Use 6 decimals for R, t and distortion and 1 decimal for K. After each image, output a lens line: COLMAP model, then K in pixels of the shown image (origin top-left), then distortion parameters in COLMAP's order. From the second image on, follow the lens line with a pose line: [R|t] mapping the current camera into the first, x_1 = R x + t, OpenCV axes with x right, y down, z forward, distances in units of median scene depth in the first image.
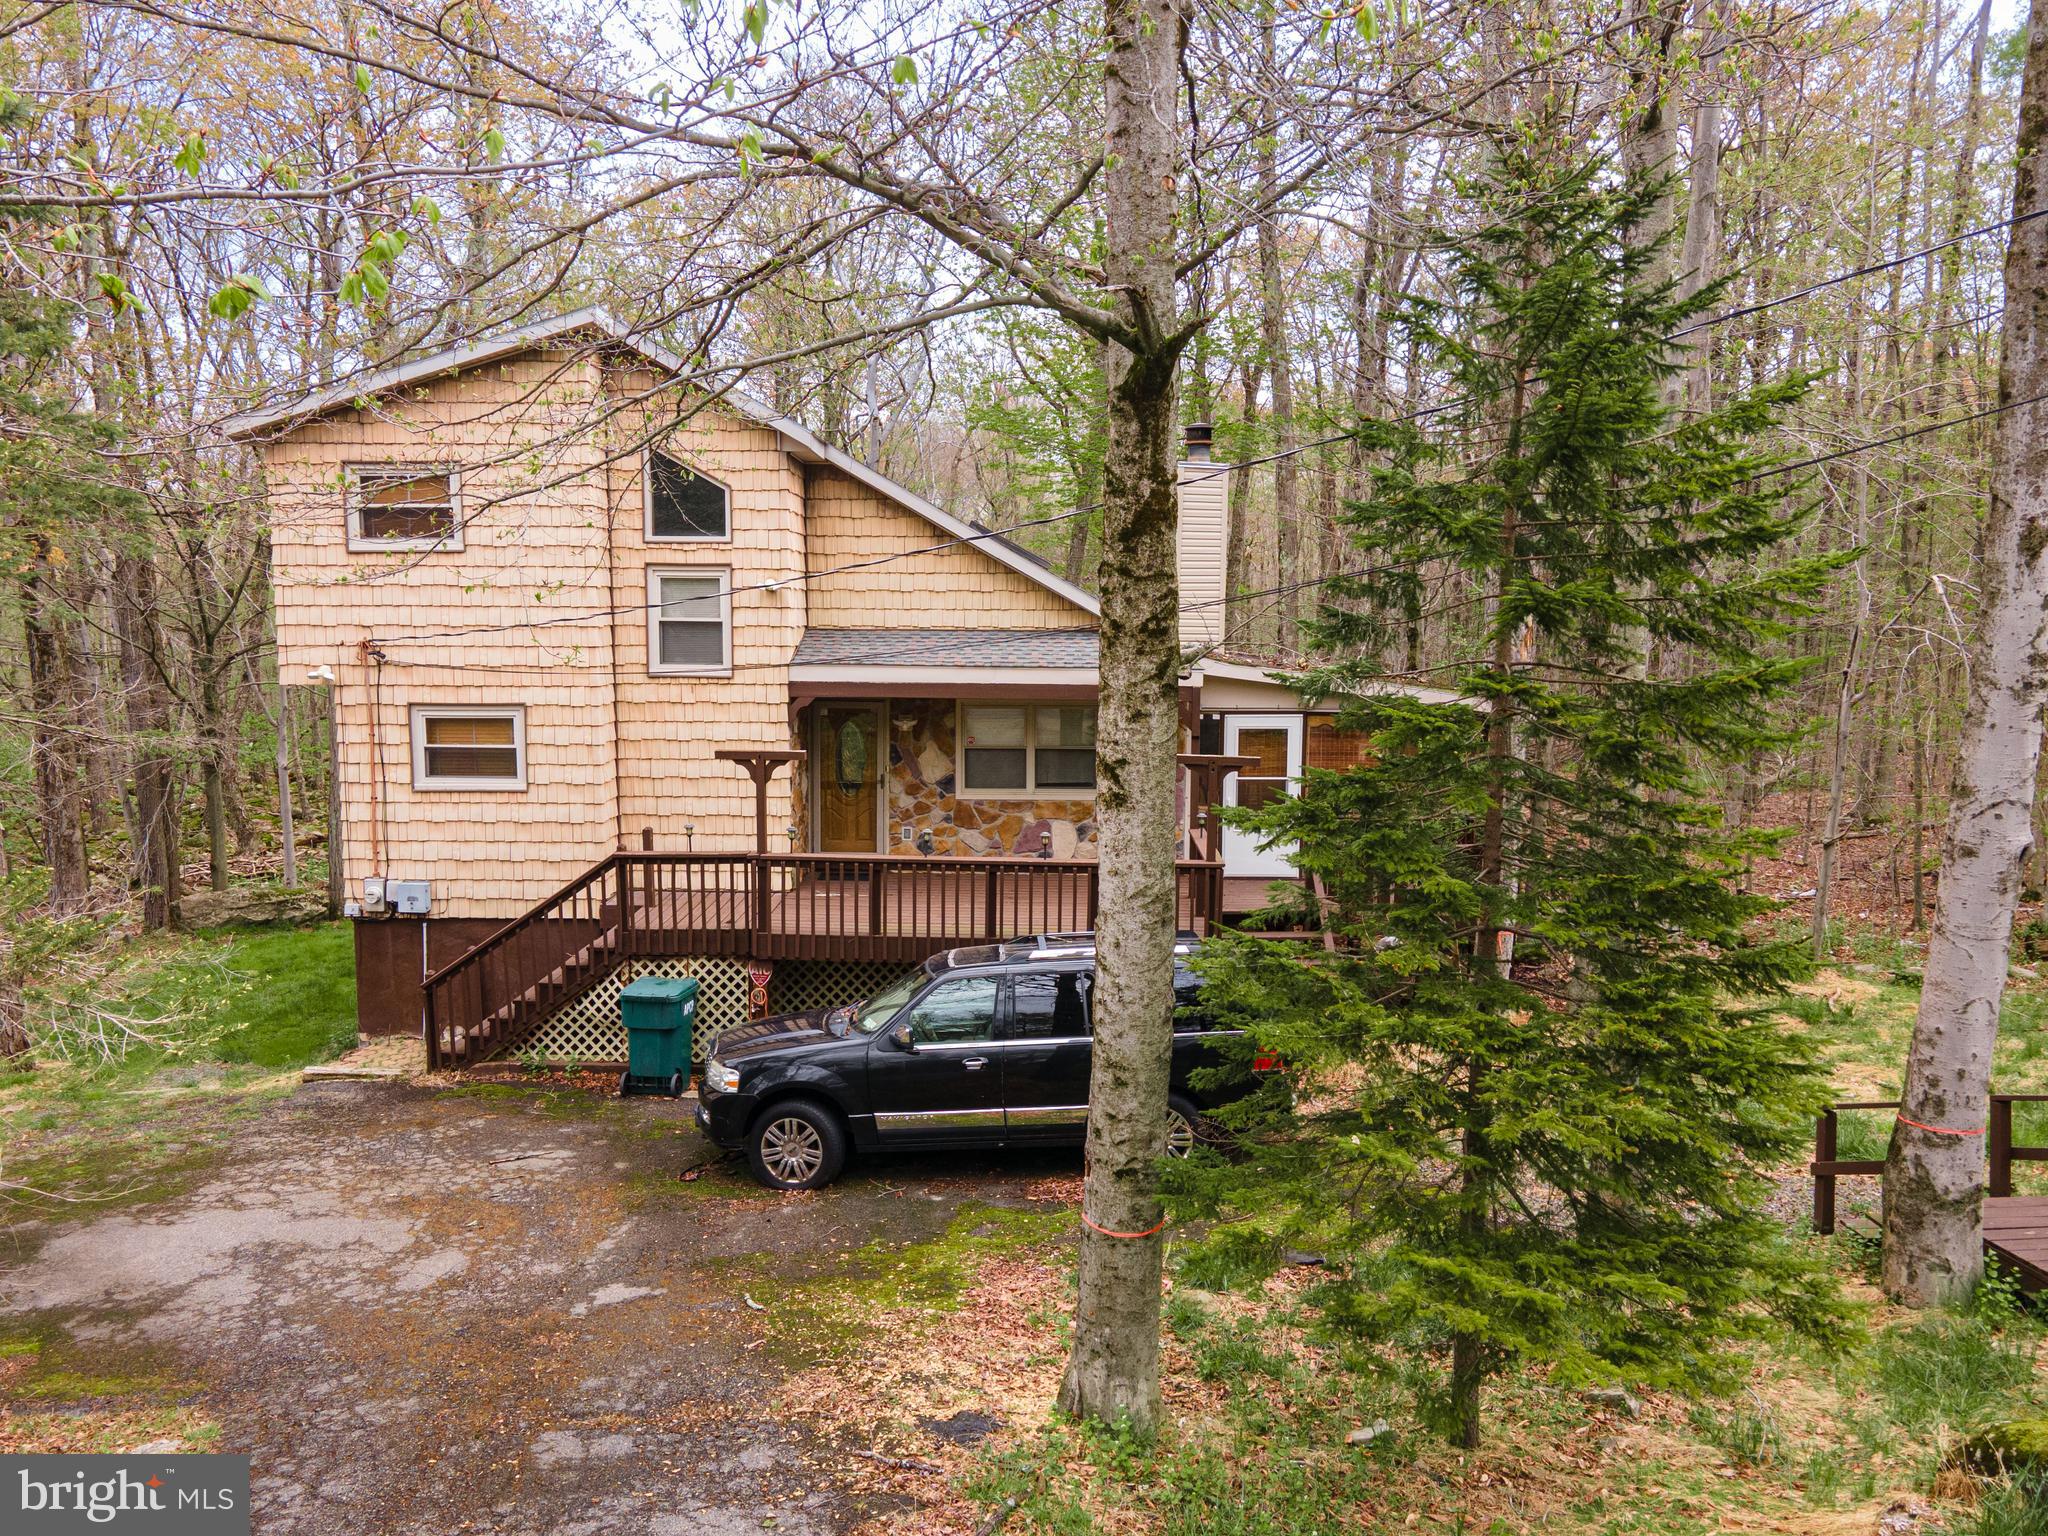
lens RADIAL K [[1503.4, 0, 1008.1], [0, 1503.4, 760.5], [0, 0, 1]] dist [0.041877, 0.008844]
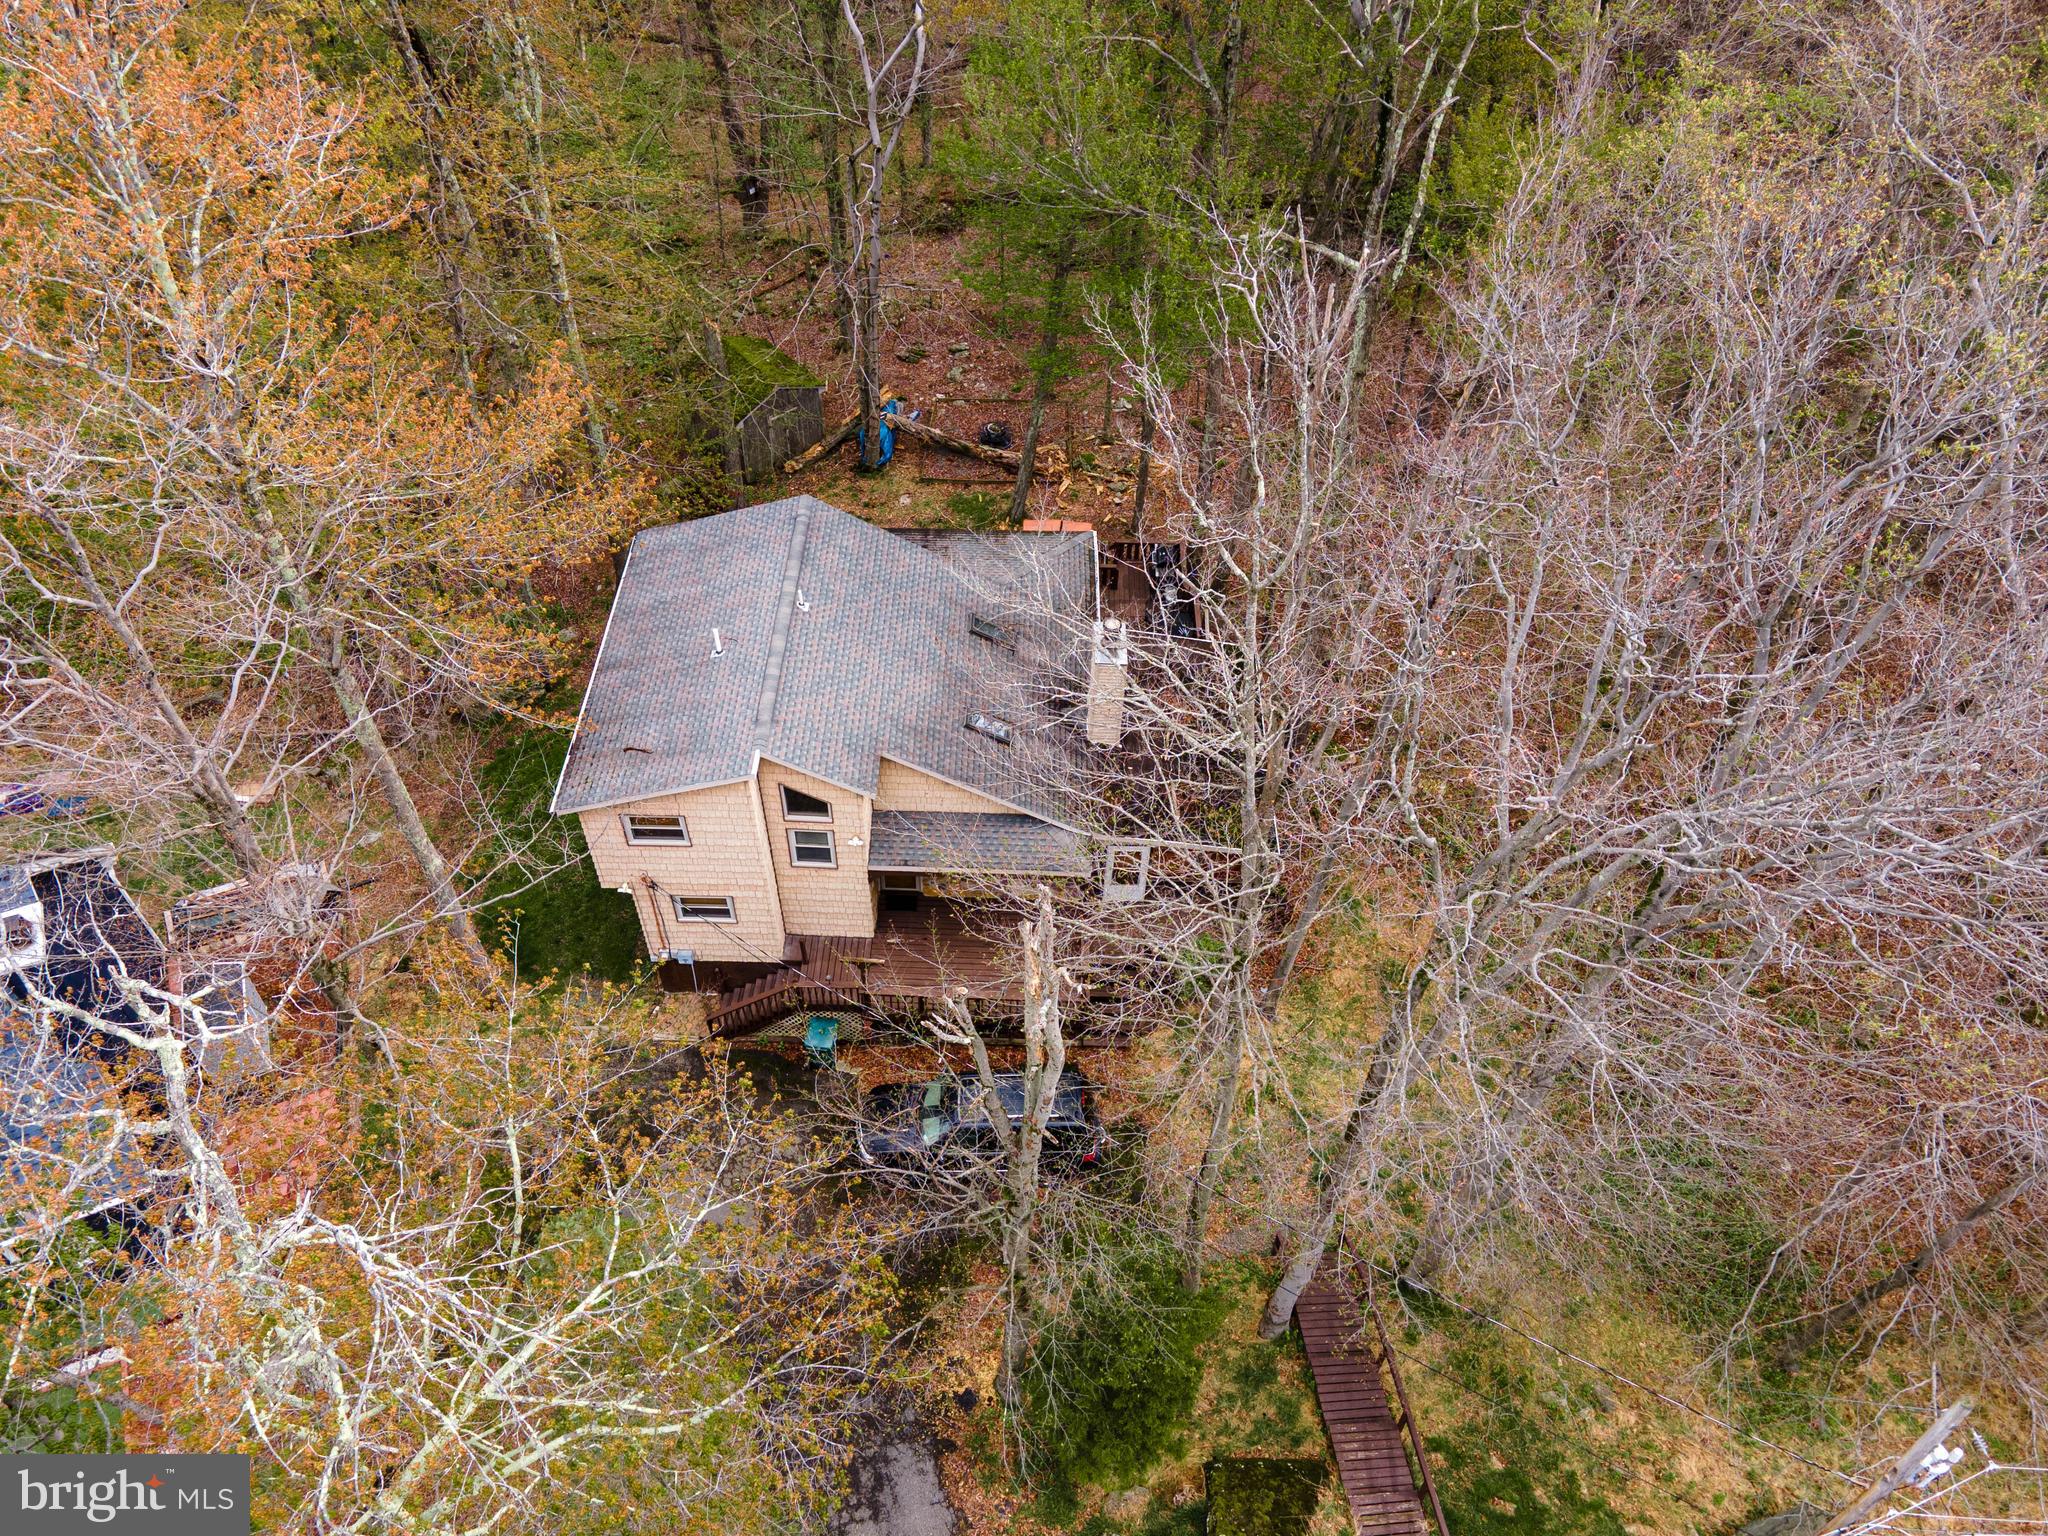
lens RADIAL K [[1503.4, 0, 1008.1], [0, 1503.4, 760.5], [0, 0, 1]] dist [0.041877, 0.008844]
pose [[0.999980, 0.005031, -0.003796, 0.036156], [-0.001244, 0.748039, 0.663654, -1.501273], [0.006179, -0.663636, 0.748030, -0.320771]]
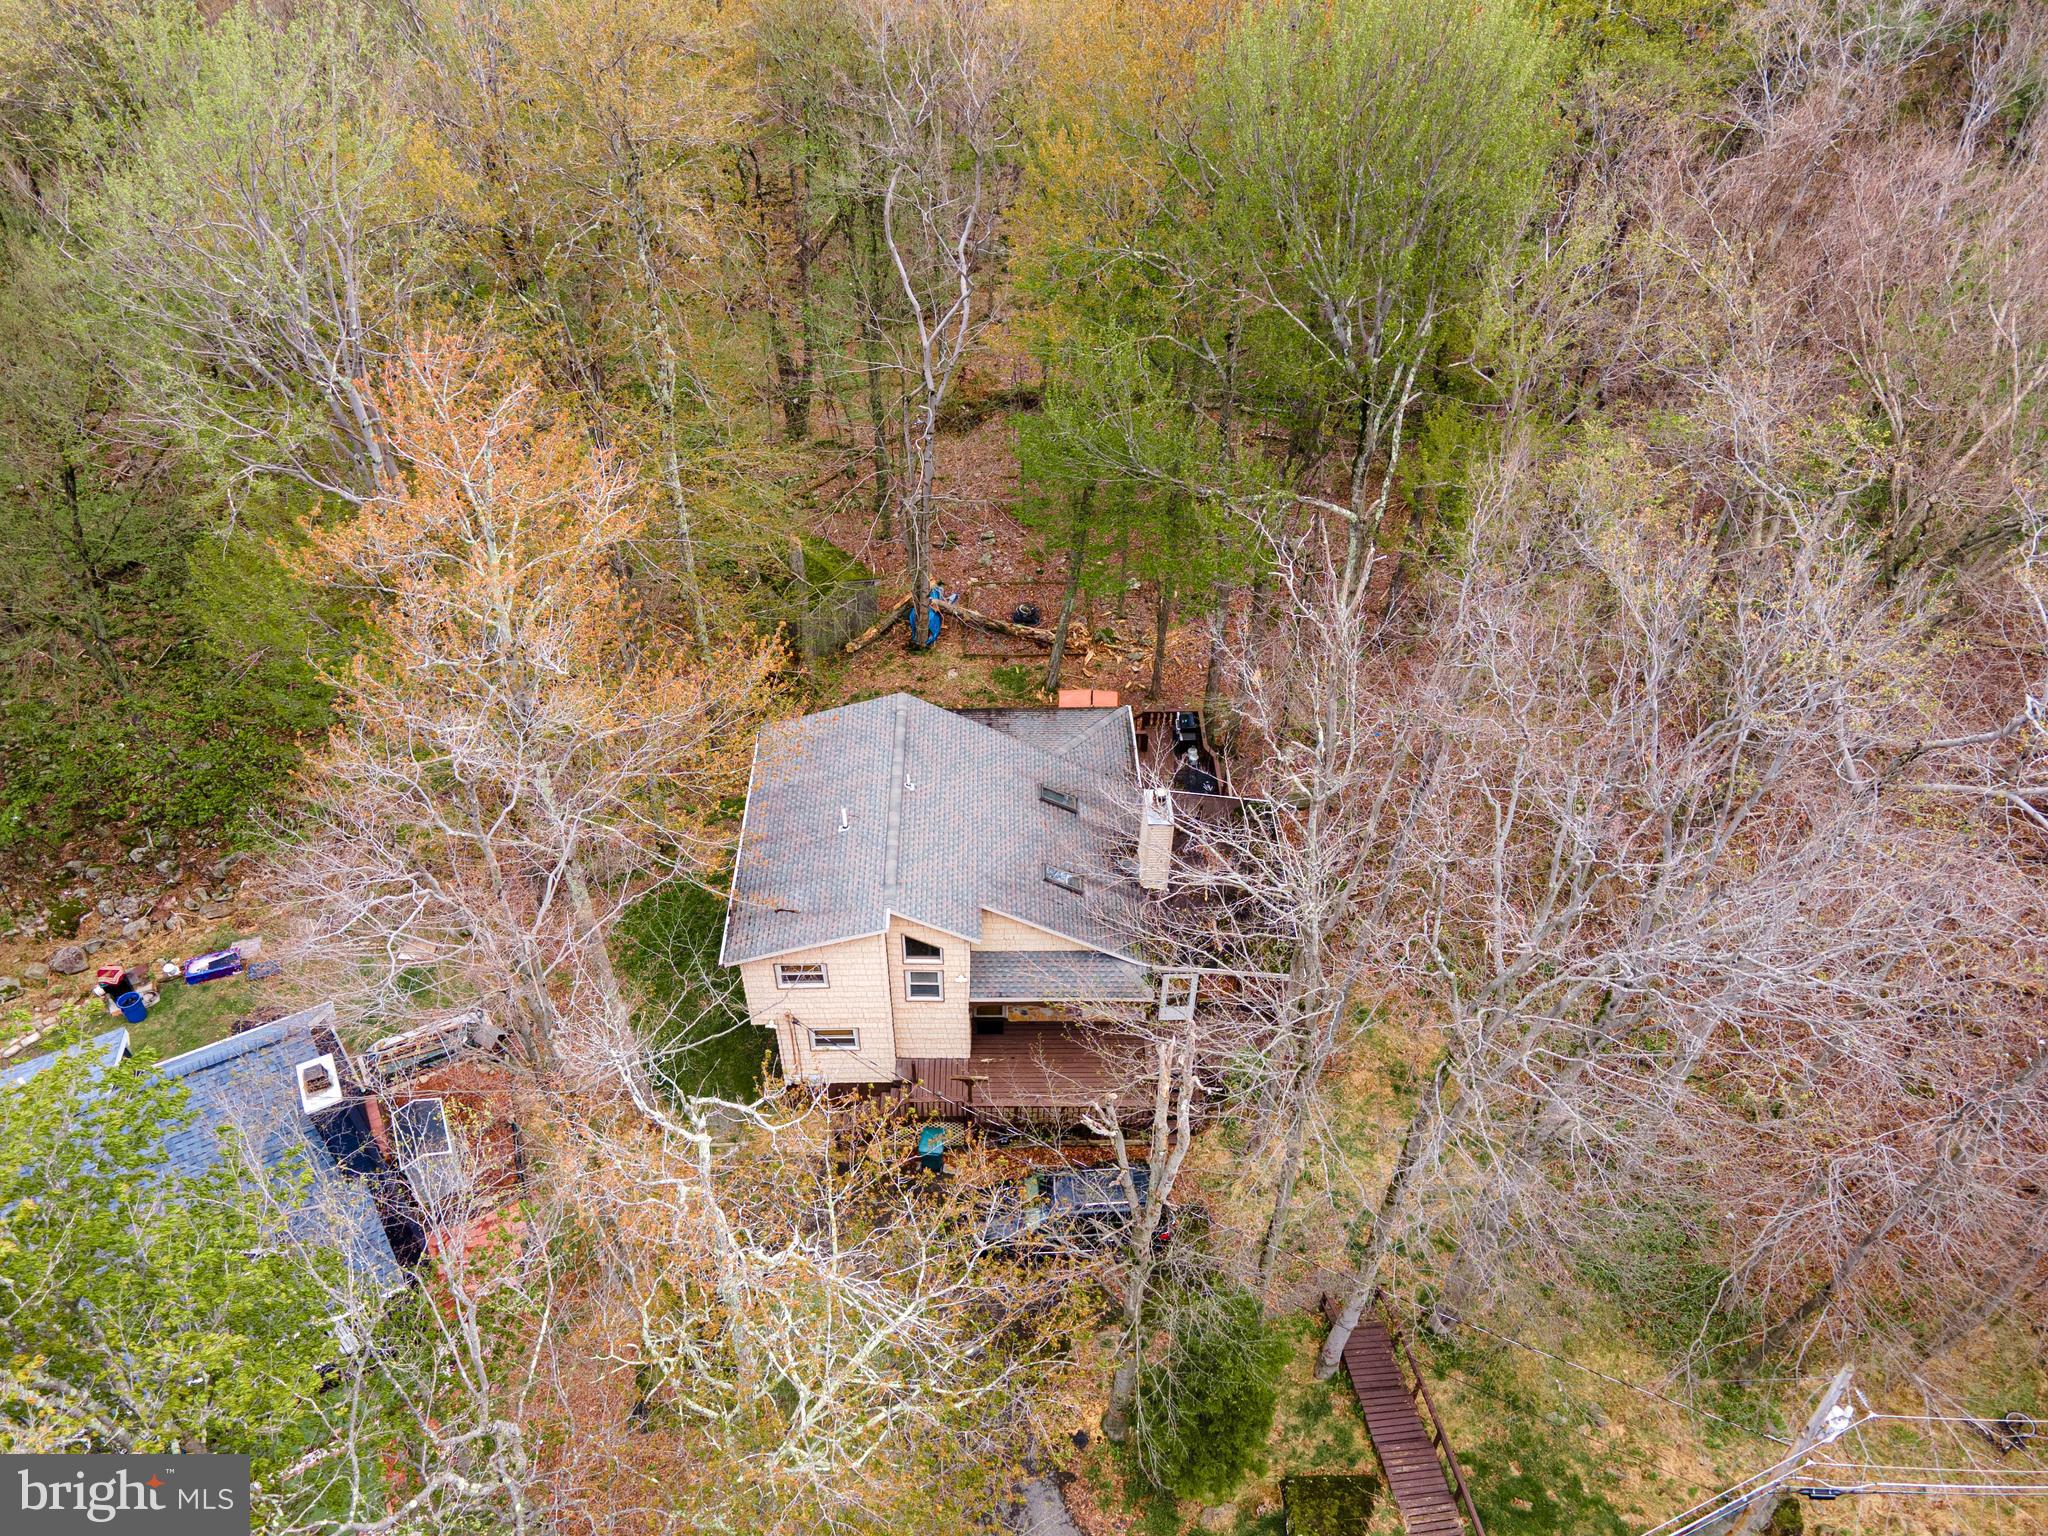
lens RADIAL K [[1503.4, 0, 1008.1], [0, 1503.4, 760.5], [0, 0, 1]] dist [0.041877, 0.008844]
pose [[0.999407, -0.027178, 0.021157, -0.136503], [0.008790, 0.795212, 0.606268, -1.845949], [-0.033302, -0.605723, 0.794979, -0.619396]]
